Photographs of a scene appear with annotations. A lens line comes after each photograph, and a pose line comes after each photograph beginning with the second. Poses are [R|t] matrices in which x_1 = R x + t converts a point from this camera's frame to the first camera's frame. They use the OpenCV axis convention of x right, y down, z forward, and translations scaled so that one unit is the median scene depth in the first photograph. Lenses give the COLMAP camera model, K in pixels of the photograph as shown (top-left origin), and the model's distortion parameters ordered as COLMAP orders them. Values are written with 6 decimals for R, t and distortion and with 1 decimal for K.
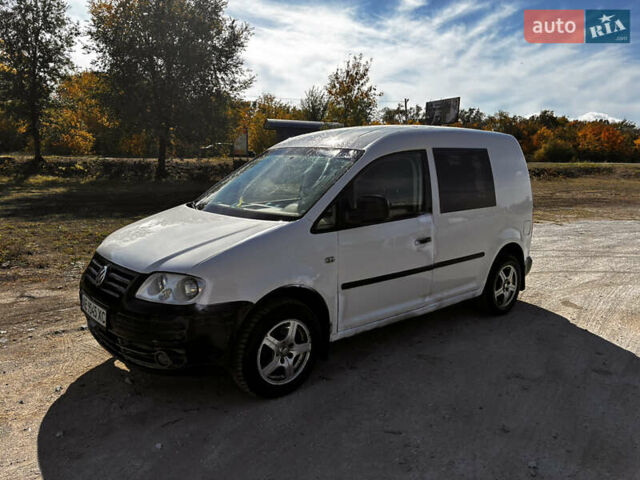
lens RADIAL K [[478.5, 0, 311.2], [0, 478.5, 240.0], [0, 0, 1]] dist [0.047312, -0.075992]
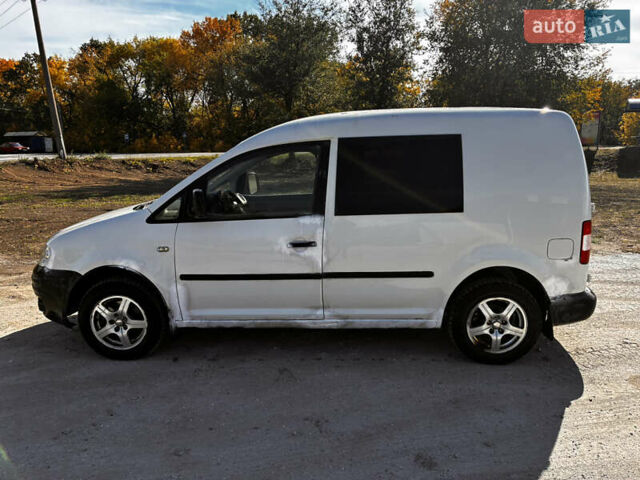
lens RADIAL K [[478.5, 0, 311.2], [0, 478.5, 240.0], [0, 0, 1]] dist [0.047312, -0.075992]
pose [[0.740319, 0.101228, -0.664591, 0.956477], [-0.090396, 0.994609, 0.050798, -0.061172], [0.666150, 0.022470, 0.745479, 0.401840]]
